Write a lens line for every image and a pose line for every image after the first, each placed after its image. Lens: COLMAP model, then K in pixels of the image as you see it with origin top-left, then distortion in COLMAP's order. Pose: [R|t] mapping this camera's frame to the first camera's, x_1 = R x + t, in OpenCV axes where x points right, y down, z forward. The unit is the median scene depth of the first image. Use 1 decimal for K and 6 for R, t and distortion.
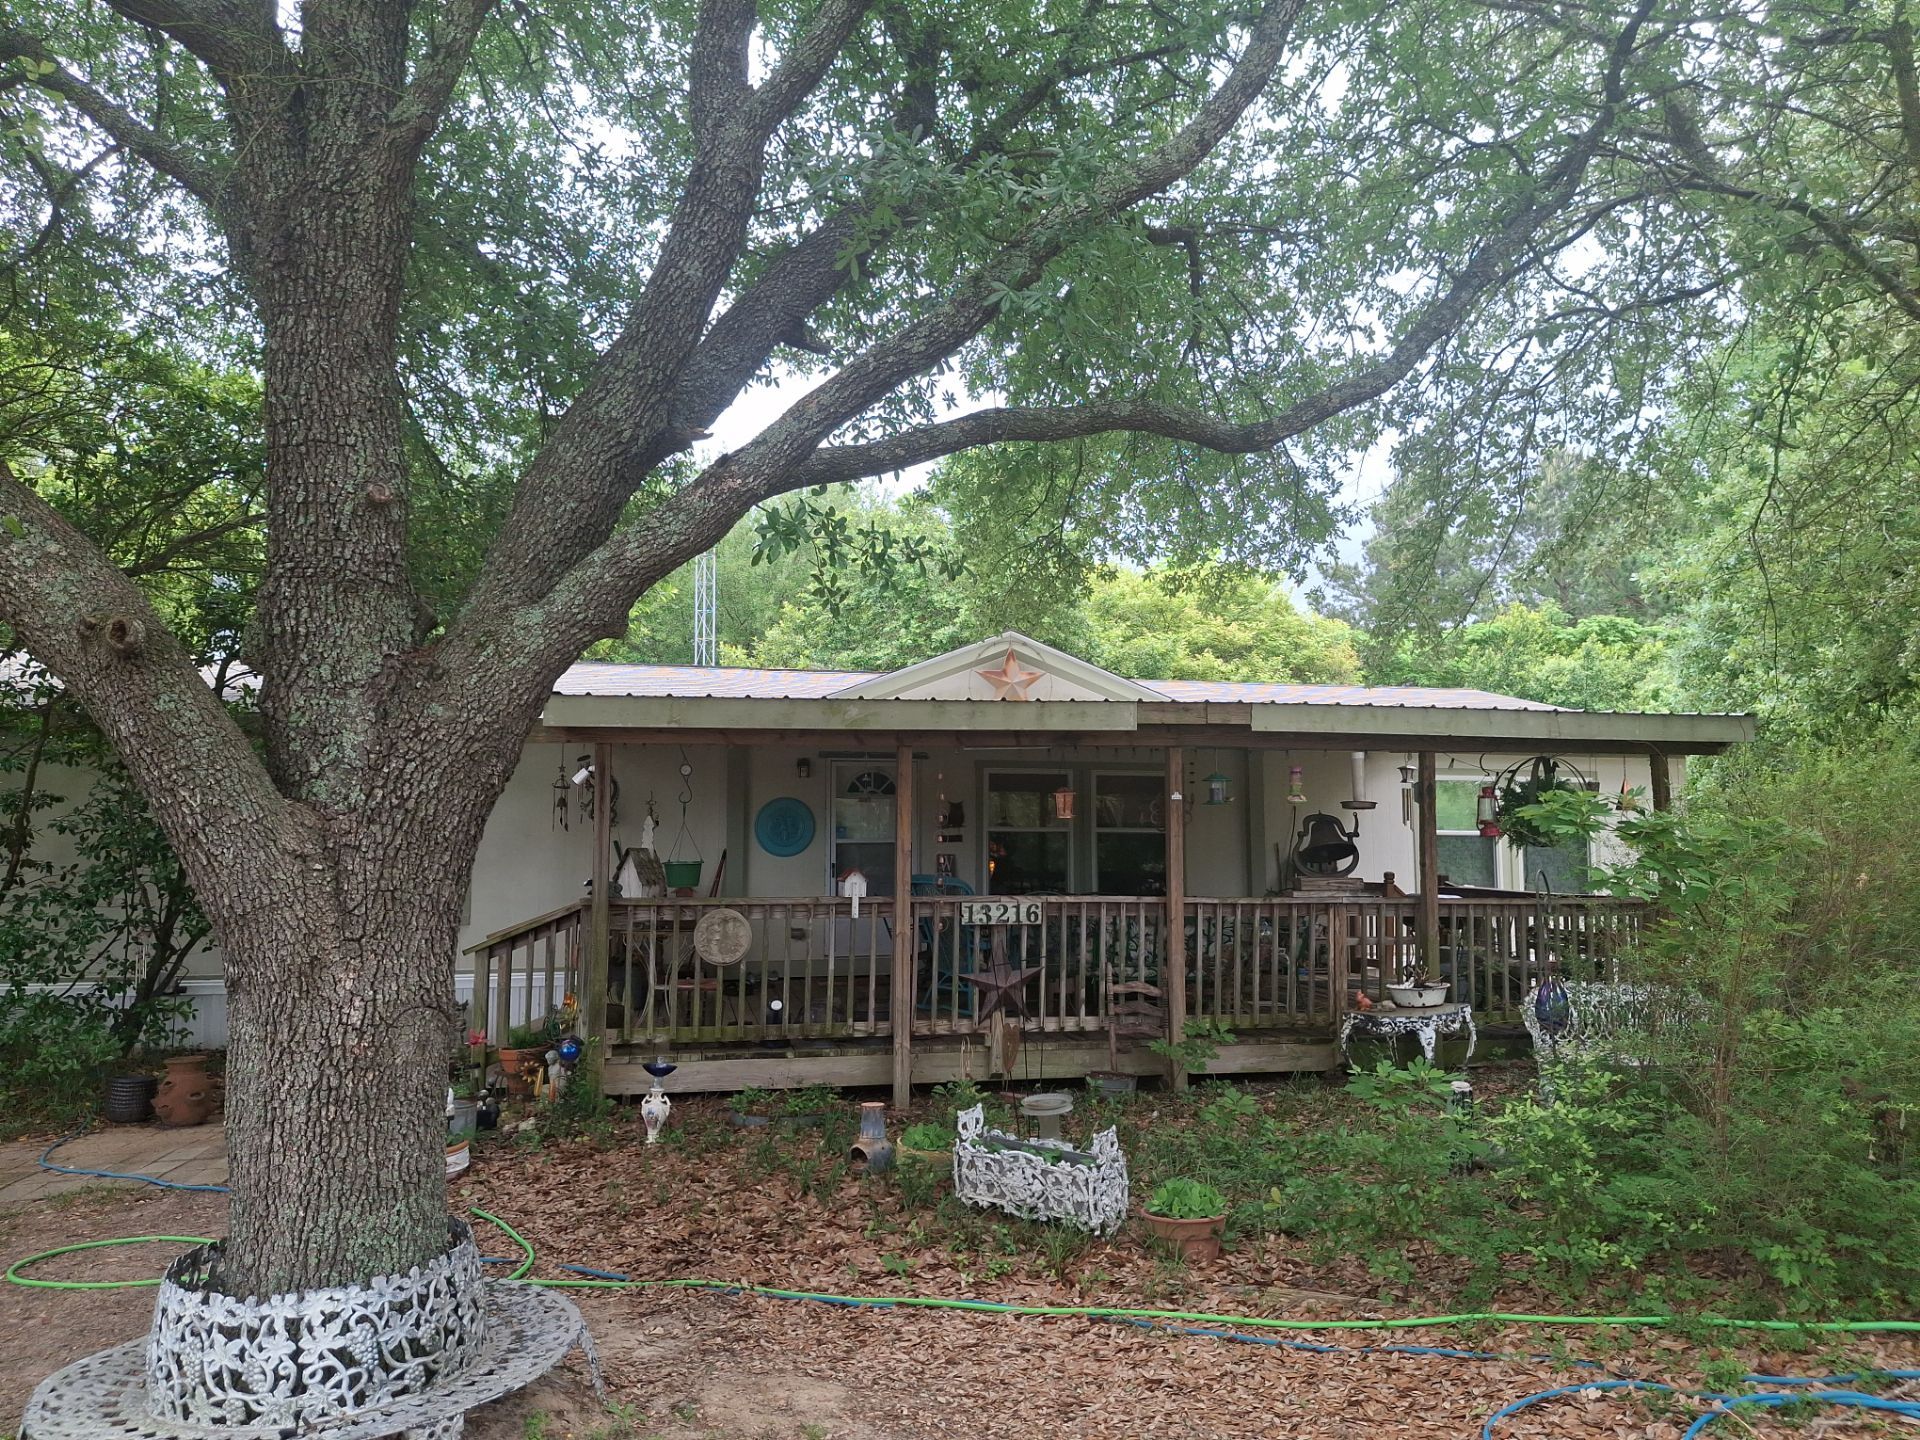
lens RADIAL K [[1398.2, 0, 959.9], [0, 1398.2, 708.9], [0, 0, 1]] dist [-0.003855, -0.001279]
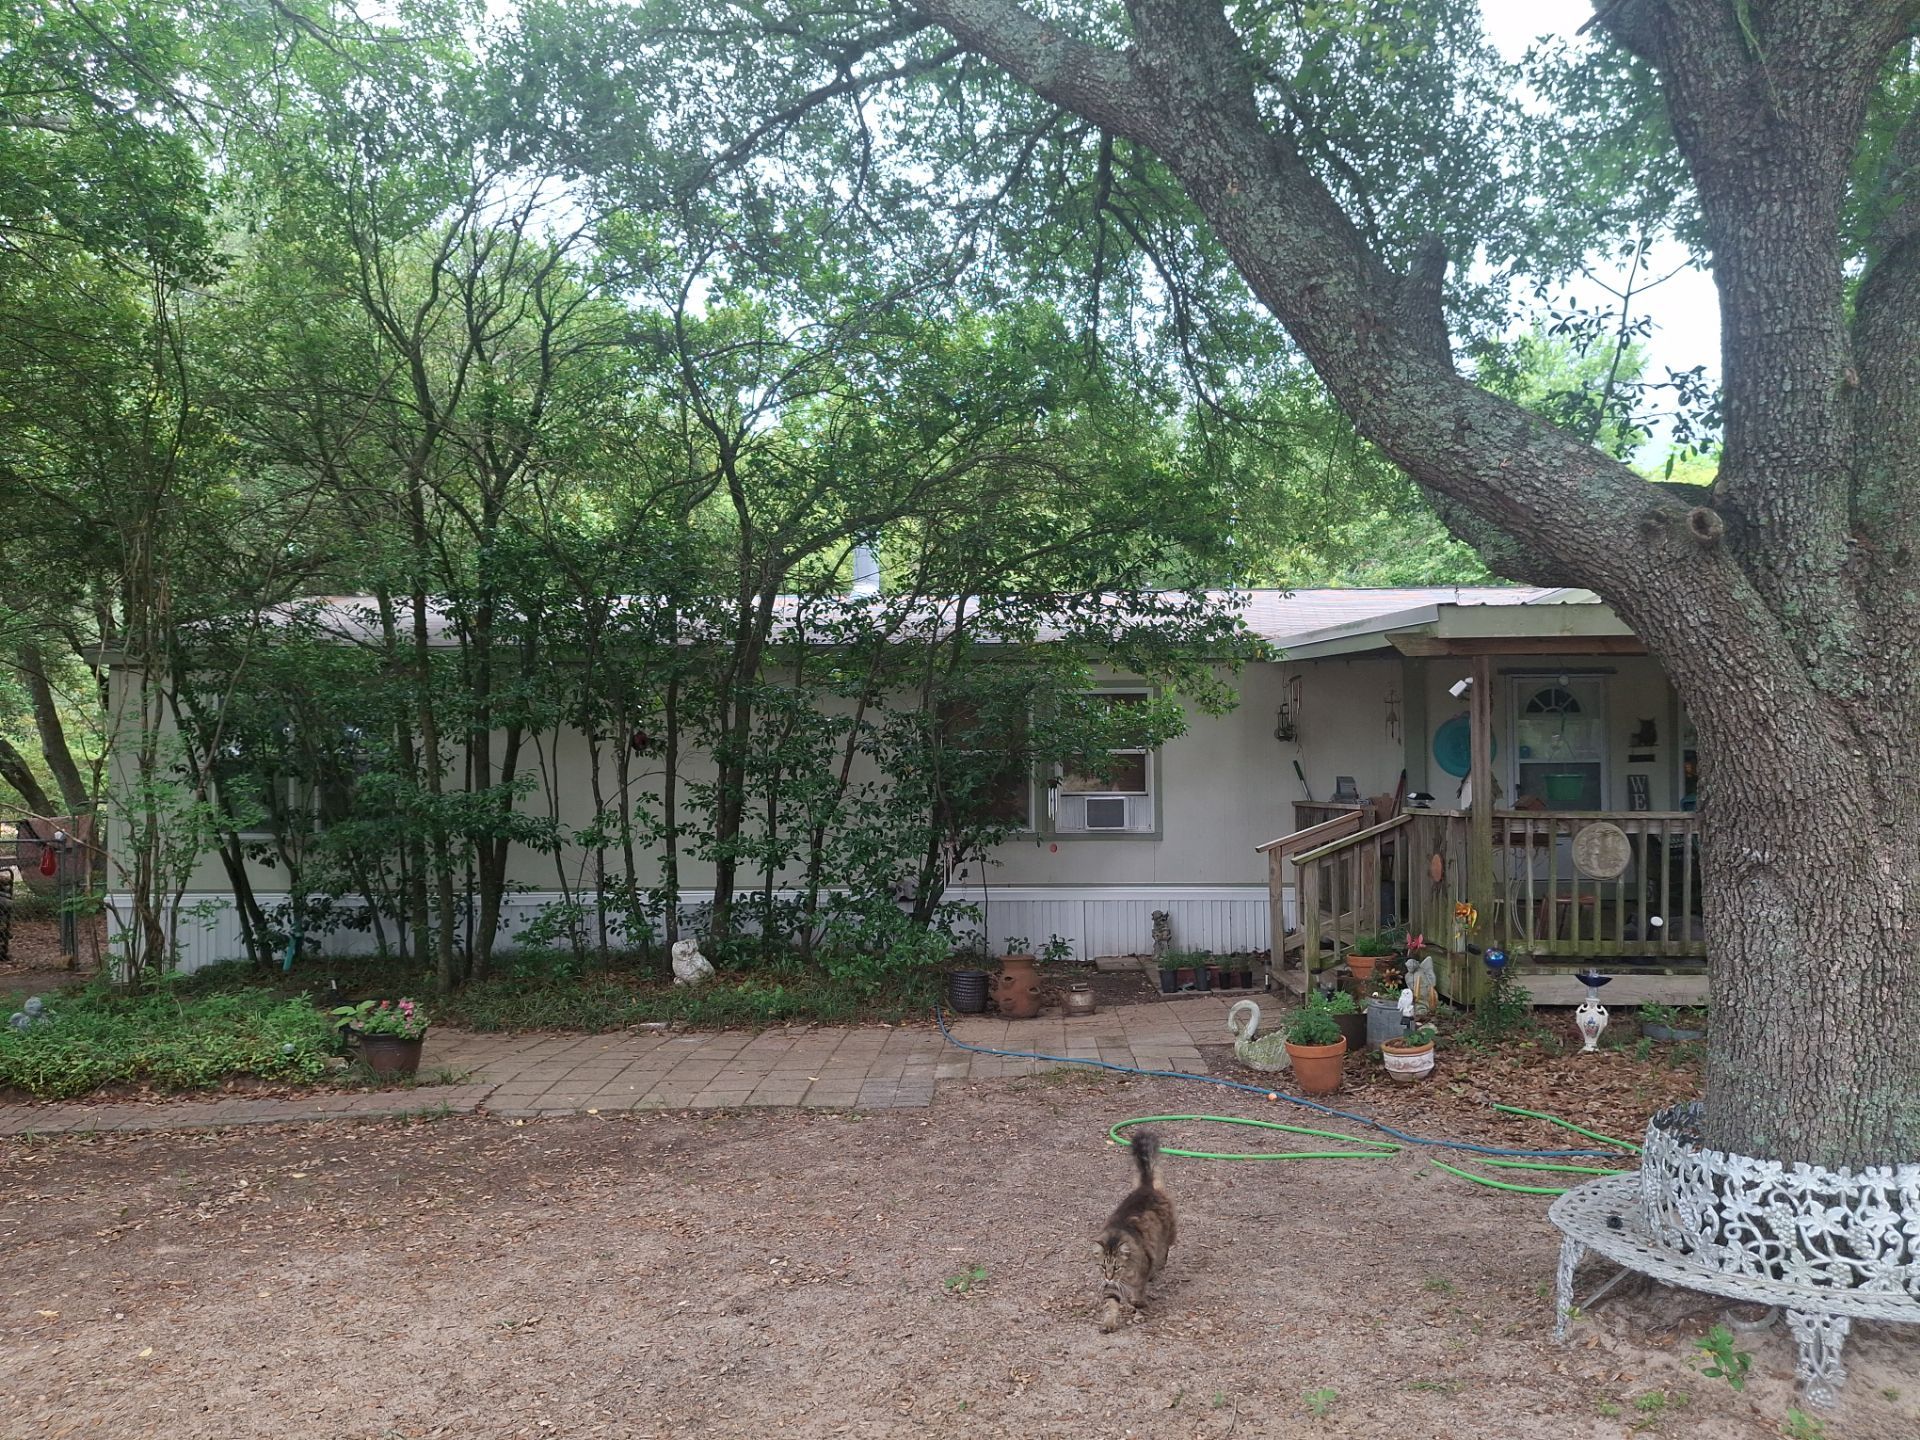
lens RADIAL K [[1419.2, 0, 960.0], [0, 1419.2, 720.0], [0, 0, 1]] dist [0.003980, -0.005064]
pose [[0.974726, -0.012376, -0.223060, -0.875793], [0.024590, 0.998341, 0.052062, 0.020654], [0.222046, -0.056231, 0.973413, -0.140976]]
